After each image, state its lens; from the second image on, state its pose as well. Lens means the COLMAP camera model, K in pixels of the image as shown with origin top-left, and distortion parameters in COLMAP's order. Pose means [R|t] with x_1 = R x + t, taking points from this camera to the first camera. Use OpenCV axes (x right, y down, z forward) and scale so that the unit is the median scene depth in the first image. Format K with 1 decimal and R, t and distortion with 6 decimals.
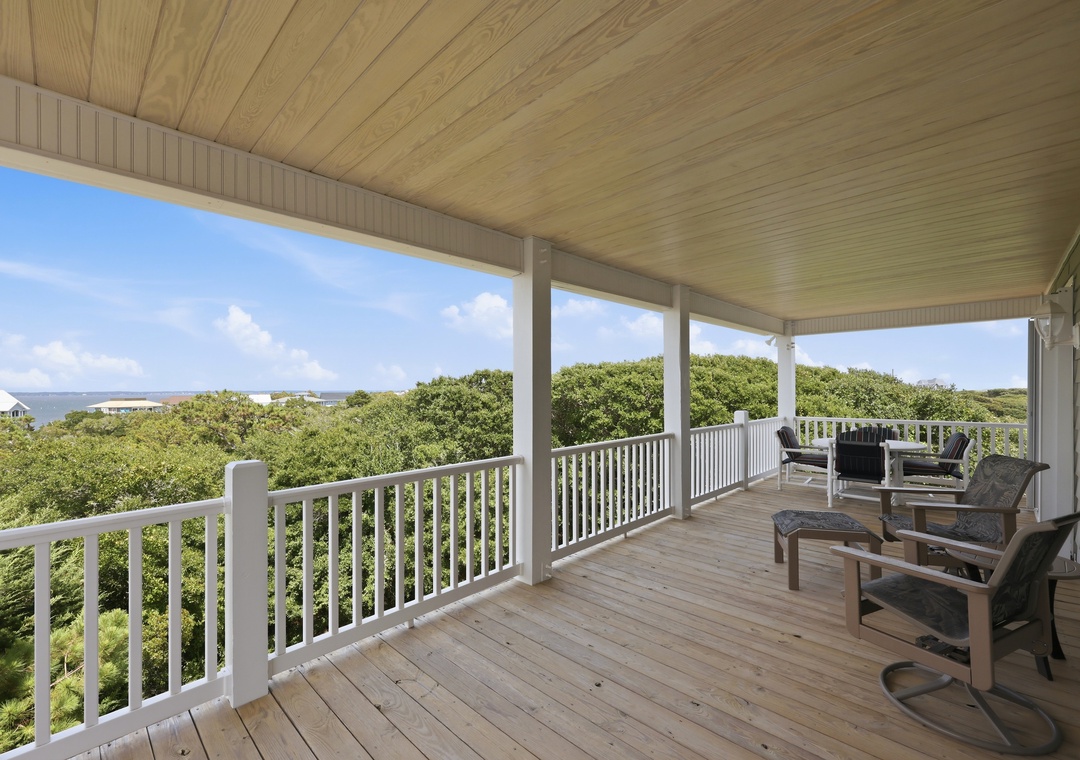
lens RADIAL K [[465.7, 0, 541.9], [0, 465.7, 386.5], [0, 0, 1]] dist [0.001673, -0.000248]
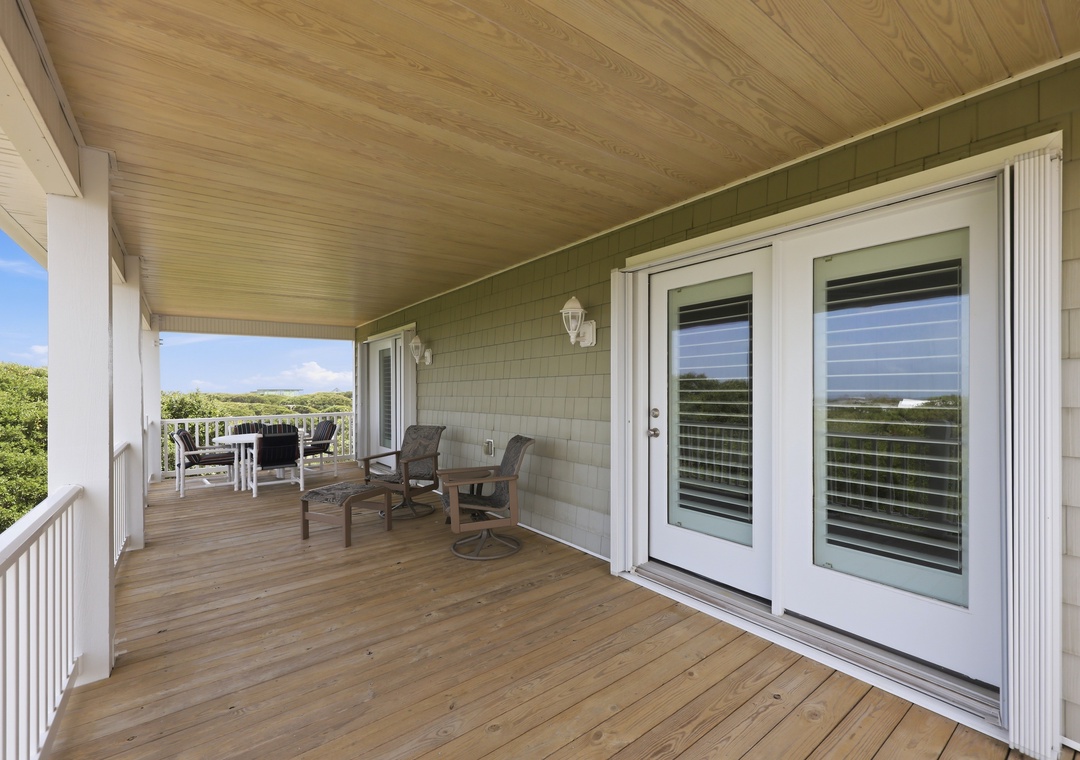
lens RADIAL K [[465.7, 0, 542.4], [0, 465.7, 387.1], [0, 0, 1]] dist [0.001673, -0.000248]
pose [[0.155430, 0.005959, 0.987829, -0.299320], [0.003890, 0.999970, -0.006644, 0.011250], [-0.987839, 0.004876, 0.155402, 0.146842]]
